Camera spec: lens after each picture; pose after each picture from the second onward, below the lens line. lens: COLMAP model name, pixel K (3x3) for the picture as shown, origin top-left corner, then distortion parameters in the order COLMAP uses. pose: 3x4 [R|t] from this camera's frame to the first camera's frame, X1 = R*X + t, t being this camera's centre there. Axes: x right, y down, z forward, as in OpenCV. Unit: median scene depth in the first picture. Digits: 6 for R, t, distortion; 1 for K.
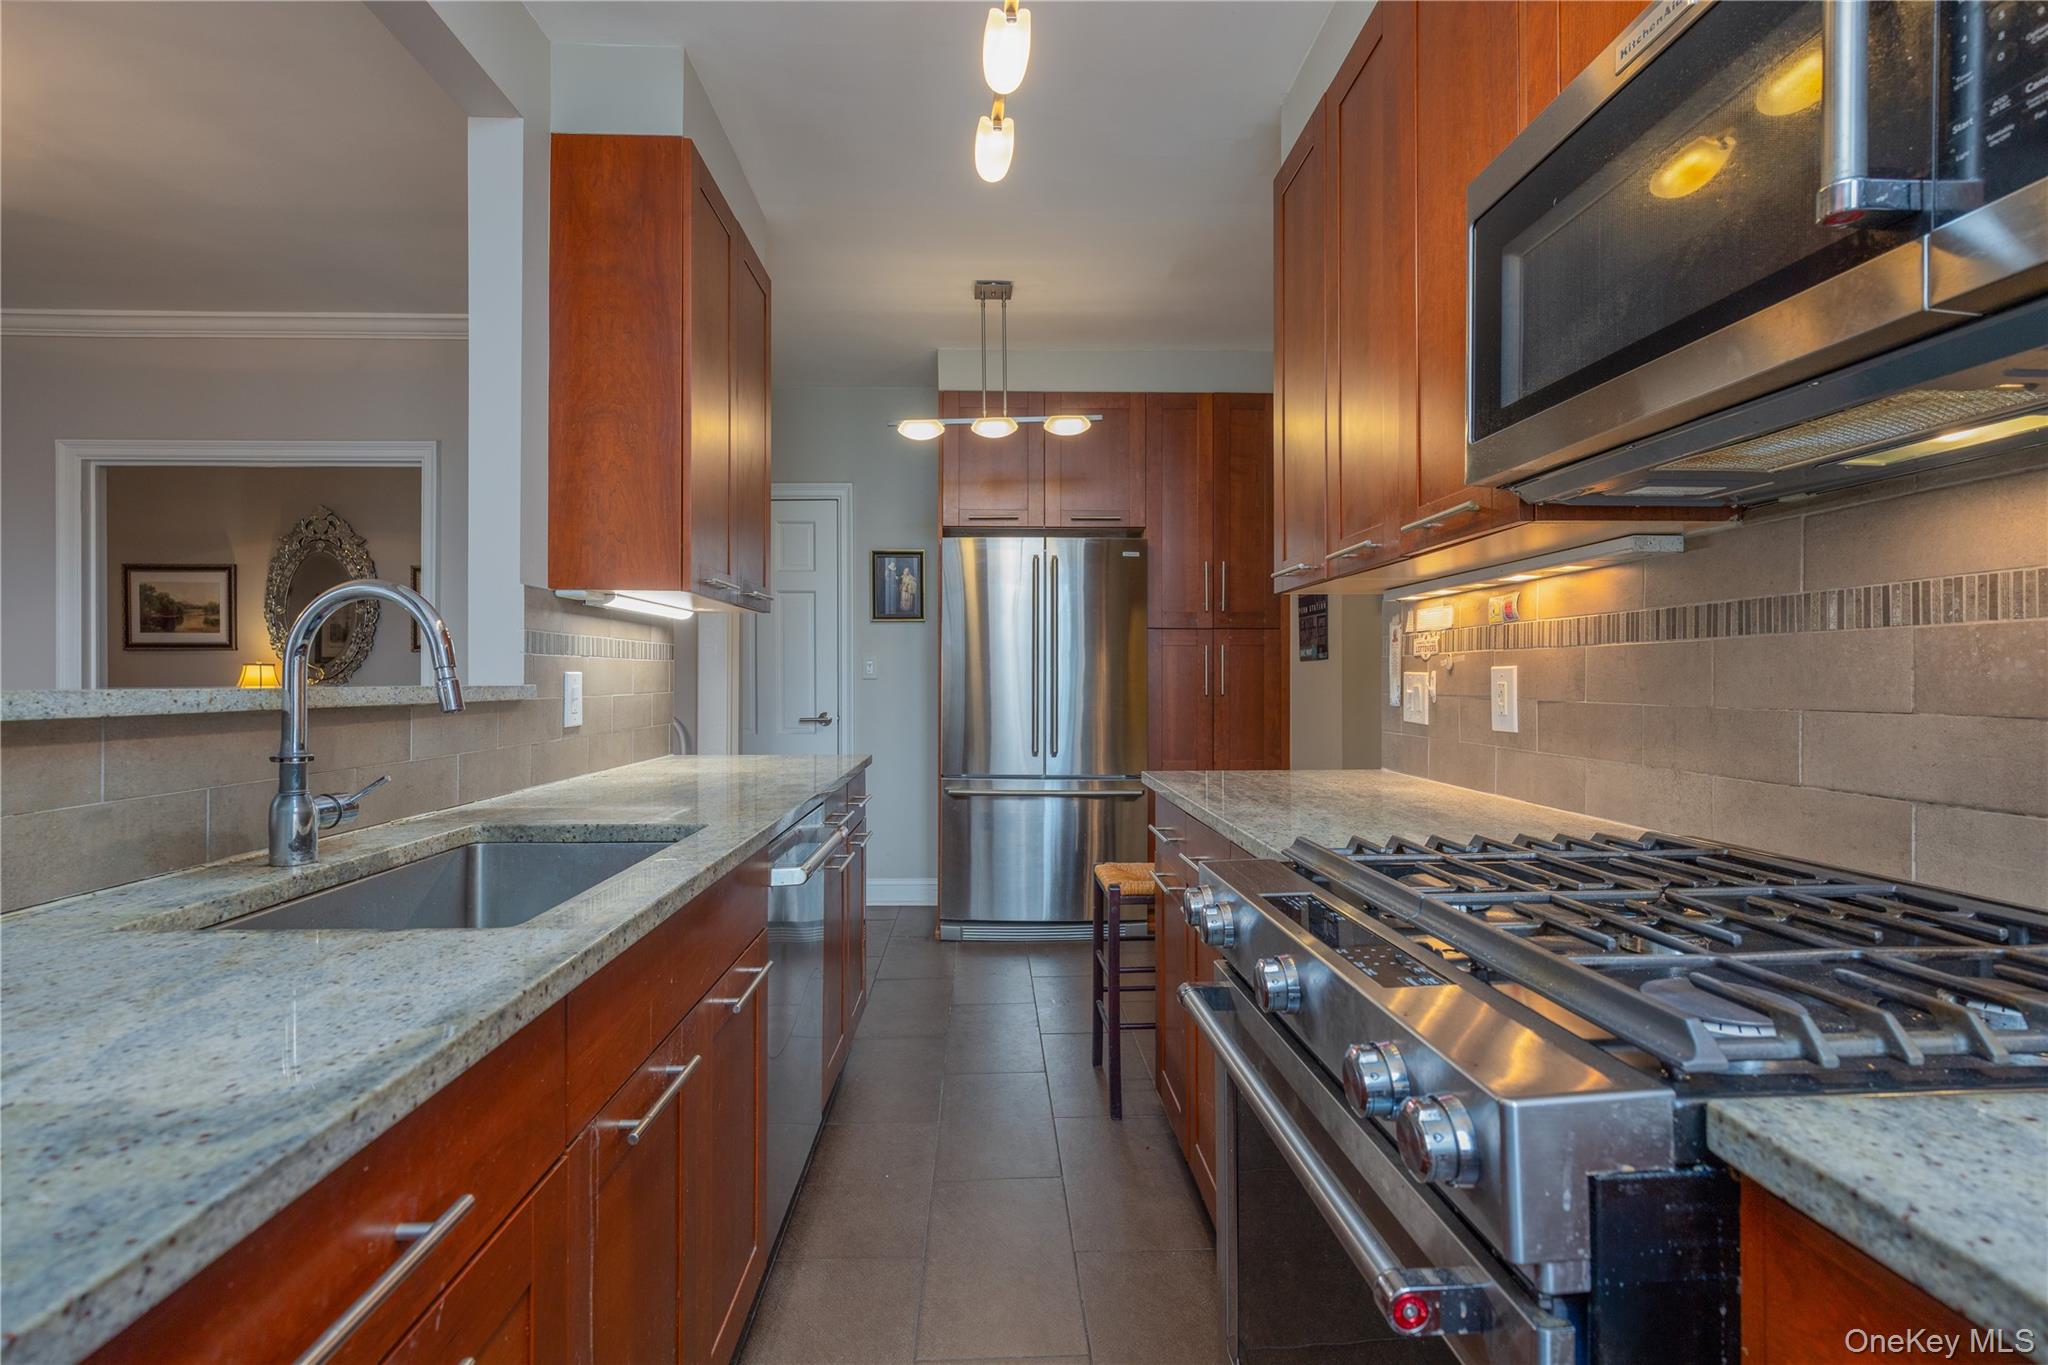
lens RADIAL K [[1035.0, 0, 1023.4], [0, 1035.0, 681.9], [0, 0, 1]] dist [-0.000518, -0.000260]
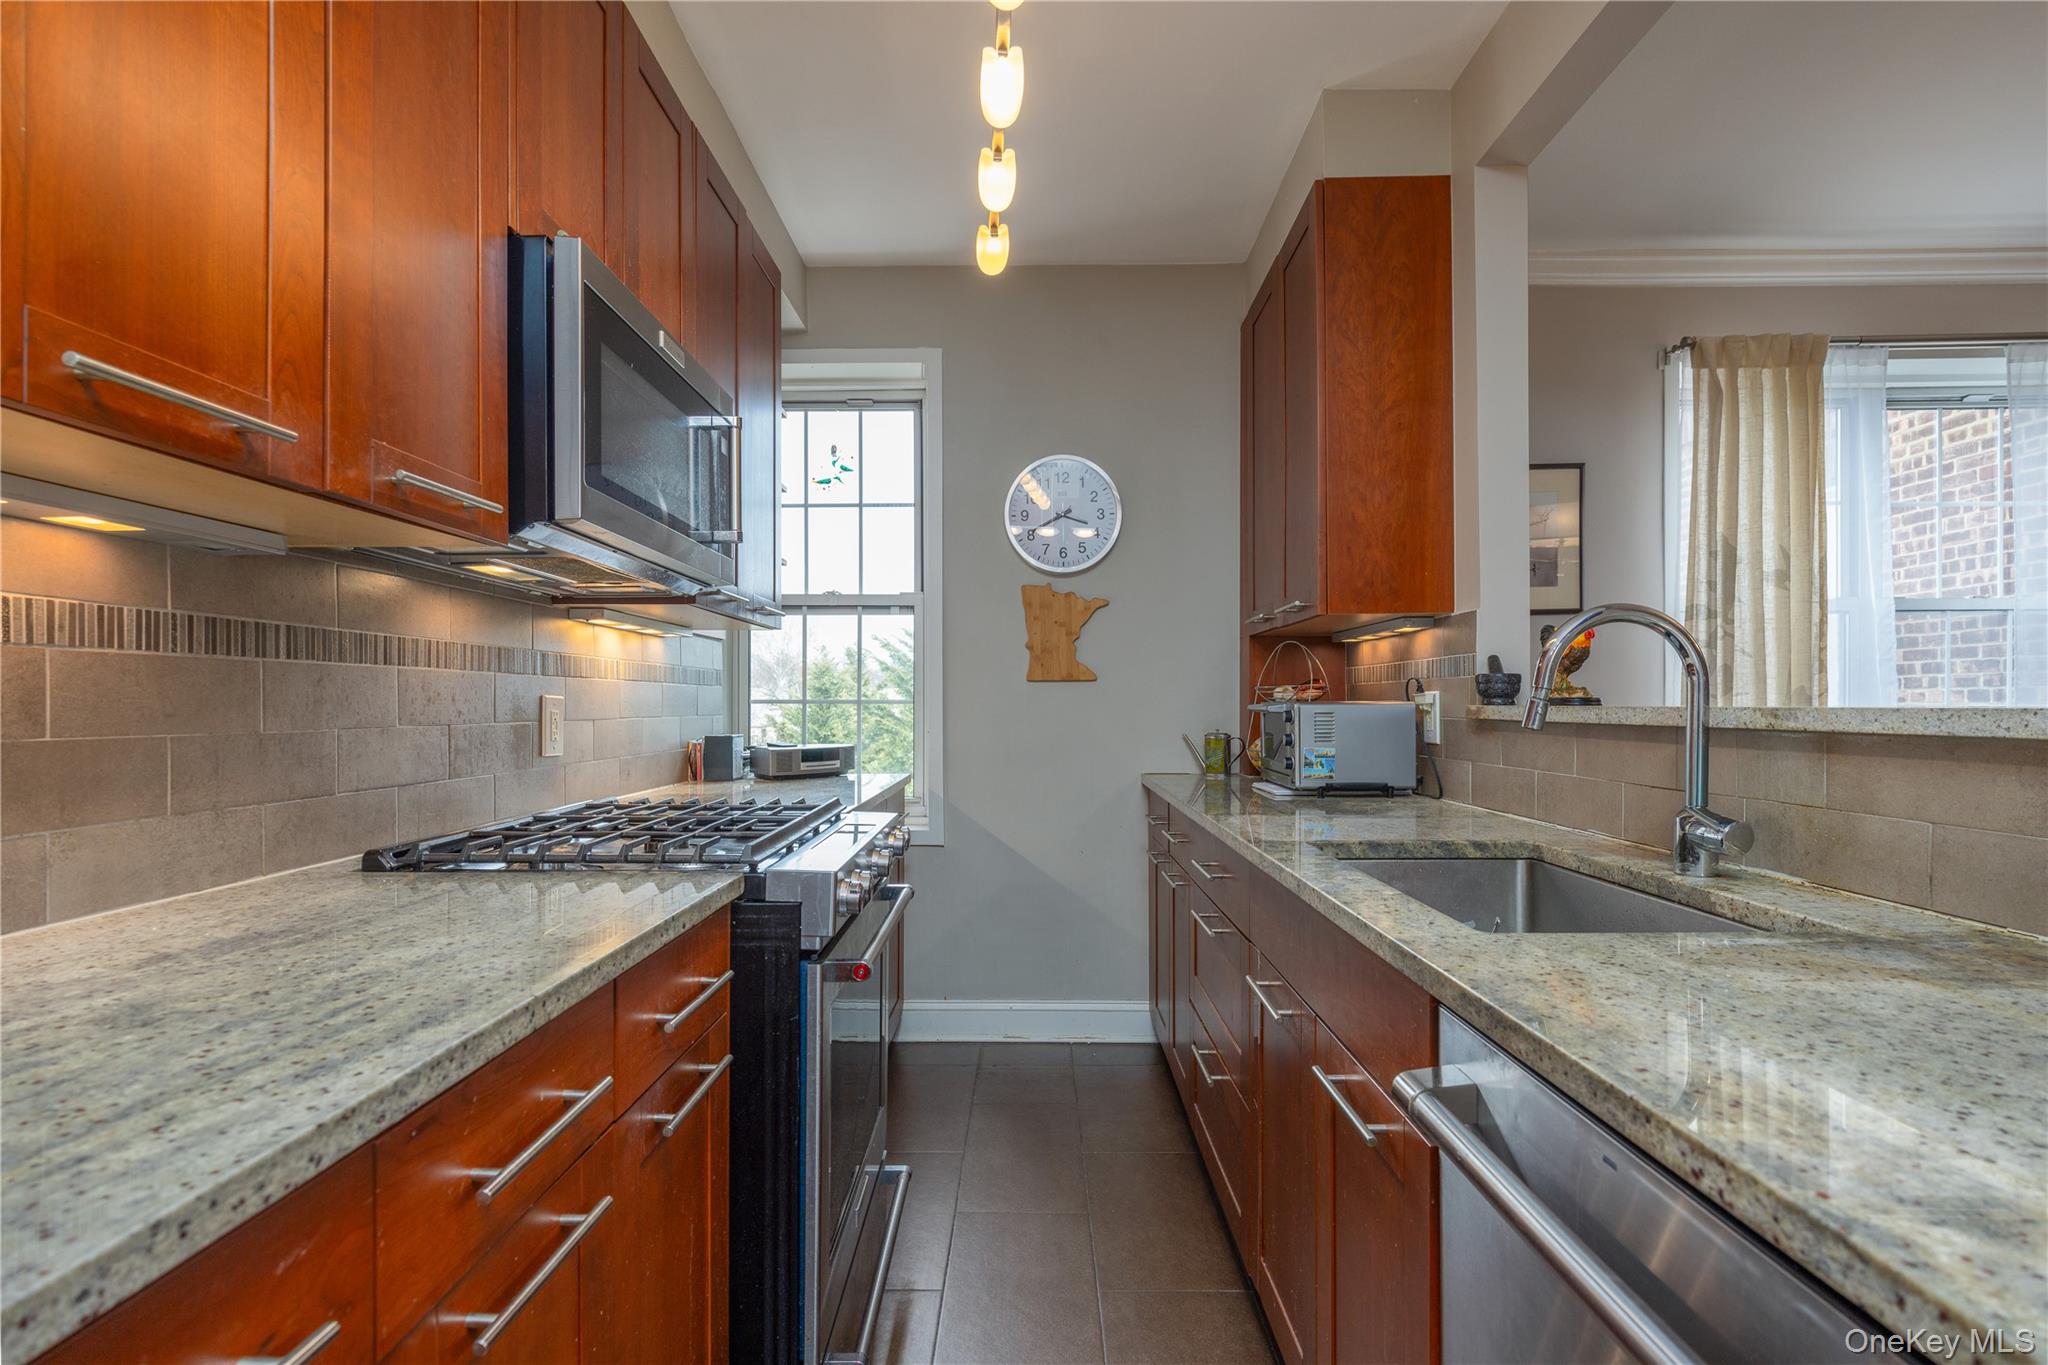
lens RADIAL K [[1050.7, 0, 1021.8], [0, 1050.7, 693.1], [0, 0, 1]] dist [-0.001227, 0.000090]
pose [[-0.998583, 0.003803, 0.053080, -0.077389], [0.003363, 0.999959, -0.008378, -0.000672], [-0.053110, -0.008188, -0.998555, 1.941976]]
